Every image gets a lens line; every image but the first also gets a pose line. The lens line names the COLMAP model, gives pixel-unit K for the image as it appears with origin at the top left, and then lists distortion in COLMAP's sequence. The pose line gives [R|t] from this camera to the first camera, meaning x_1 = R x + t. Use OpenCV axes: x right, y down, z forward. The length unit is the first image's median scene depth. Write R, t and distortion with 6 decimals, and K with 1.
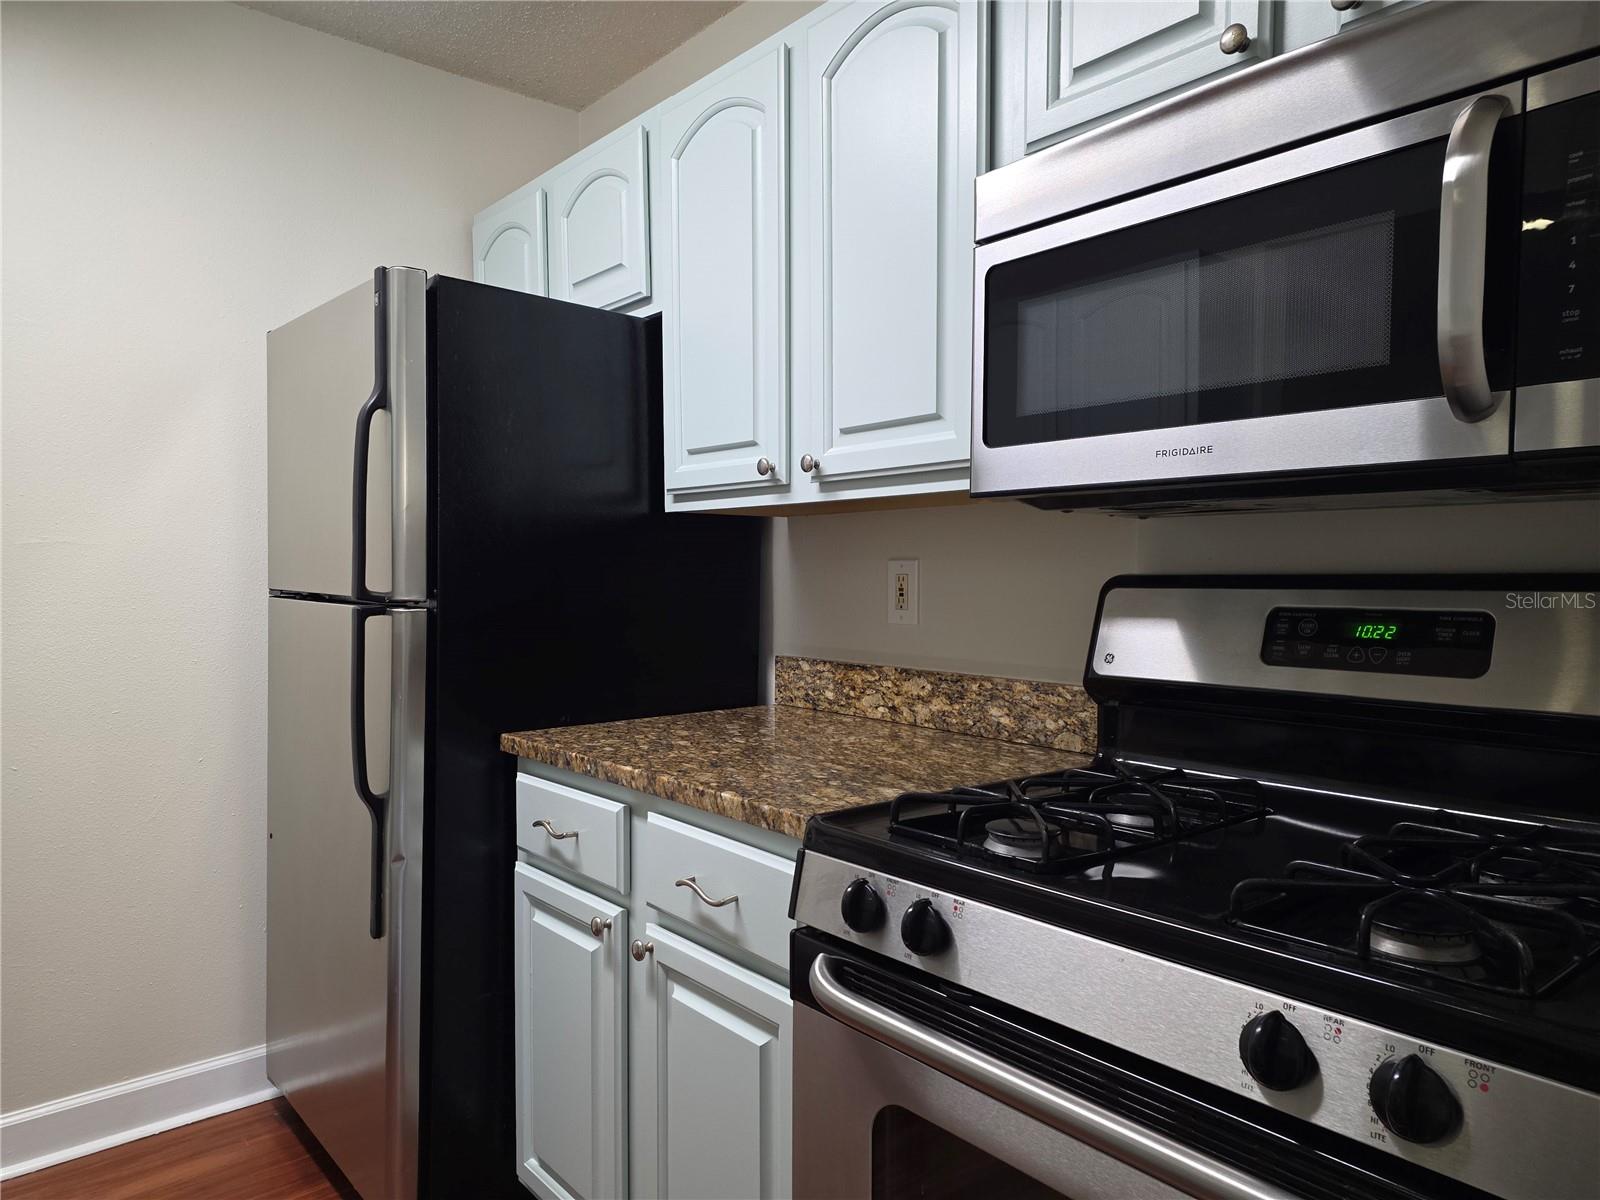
lens RADIAL K [[1055.8, 0, 795.2], [0, 1055.8, 617.1], [0, 0, 1]] dist [0.149608, -0.162550]
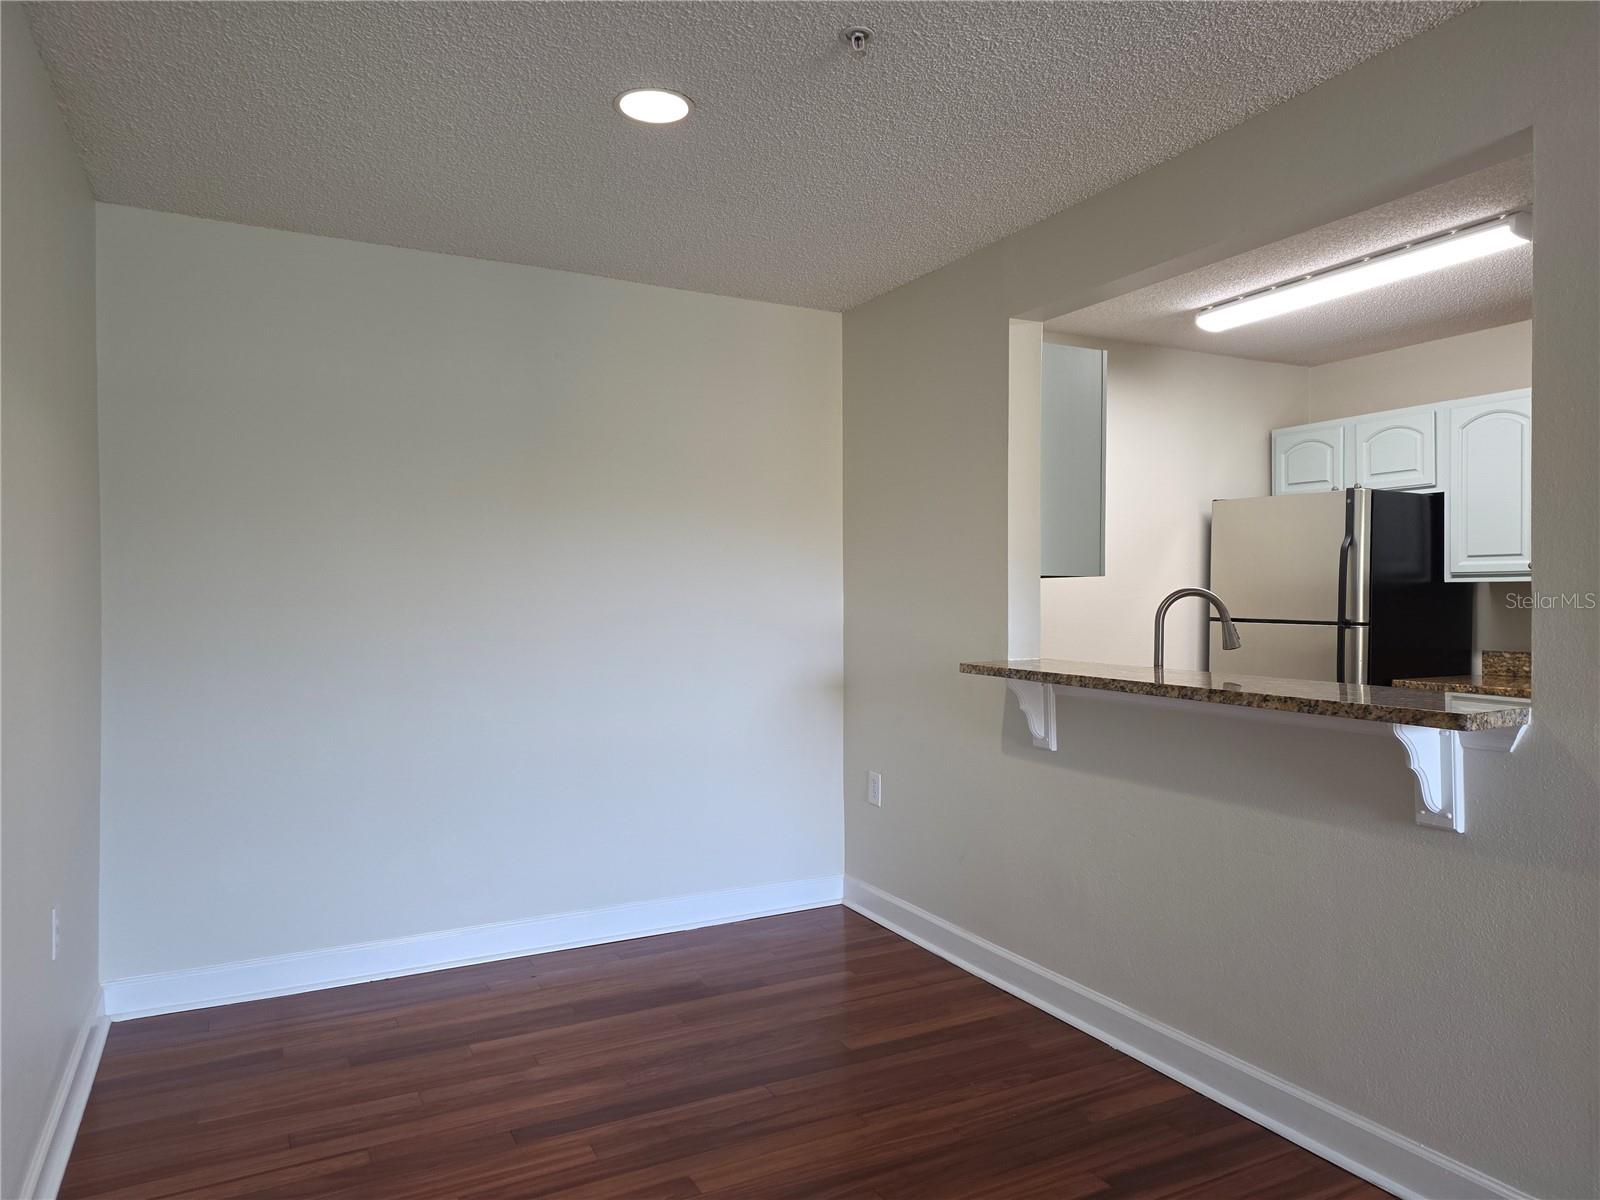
lens RADIAL K [[1058.4, 0, 805.3], [0, 1058.4, 600.9], [0, 0, 1]] dist [0.089352, -0.076860]
pose [[0.978358, 0.000053, -0.206919, -0.943110], [-0.007307, 0.999385, -0.034291, 0.024629], [0.206790, 0.035061, 0.977757, -1.430200]]
